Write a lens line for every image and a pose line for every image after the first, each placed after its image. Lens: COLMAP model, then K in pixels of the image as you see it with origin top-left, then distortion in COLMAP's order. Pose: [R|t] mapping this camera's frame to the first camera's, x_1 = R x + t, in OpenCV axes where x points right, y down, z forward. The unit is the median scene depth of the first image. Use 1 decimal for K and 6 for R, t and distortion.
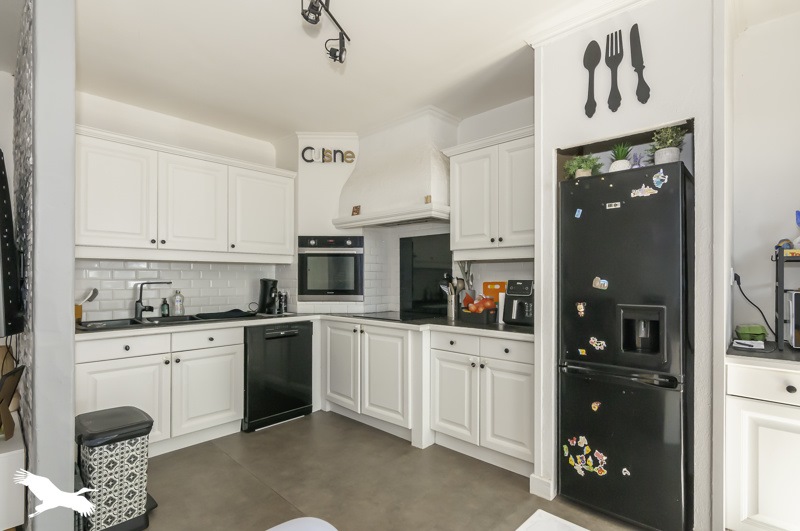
lens RADIAL K [[399.2, 0, 400.0], [0, 399.2, 265.5], [0, 0, 1]] dist [-0.002968, -0.001772]
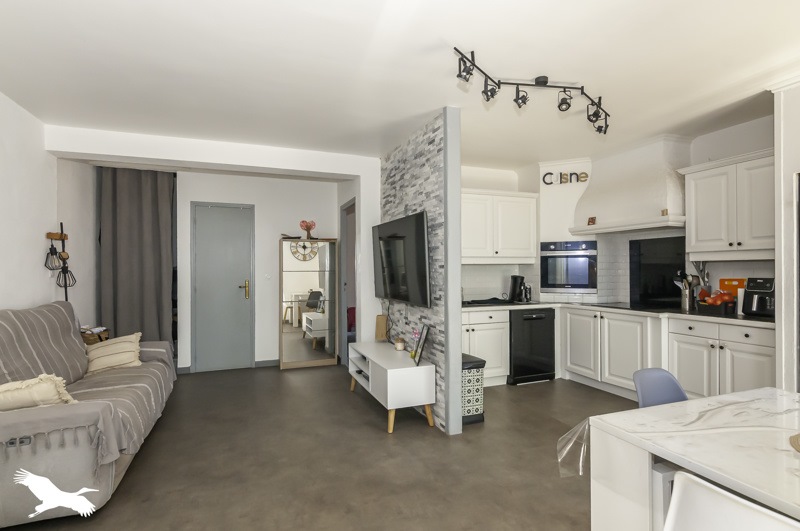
lens RADIAL K [[399.2, 0, 400.0], [0, 399.2, 265.5], [0, 0, 1]] dist [-0.002968, -0.001772]
pose [[0.900338, -0.011962, -0.435026, -0.118279], [0.021014, 0.999651, 0.016005, -0.033601], [0.434683, -0.023551, 0.900275, -0.420137]]
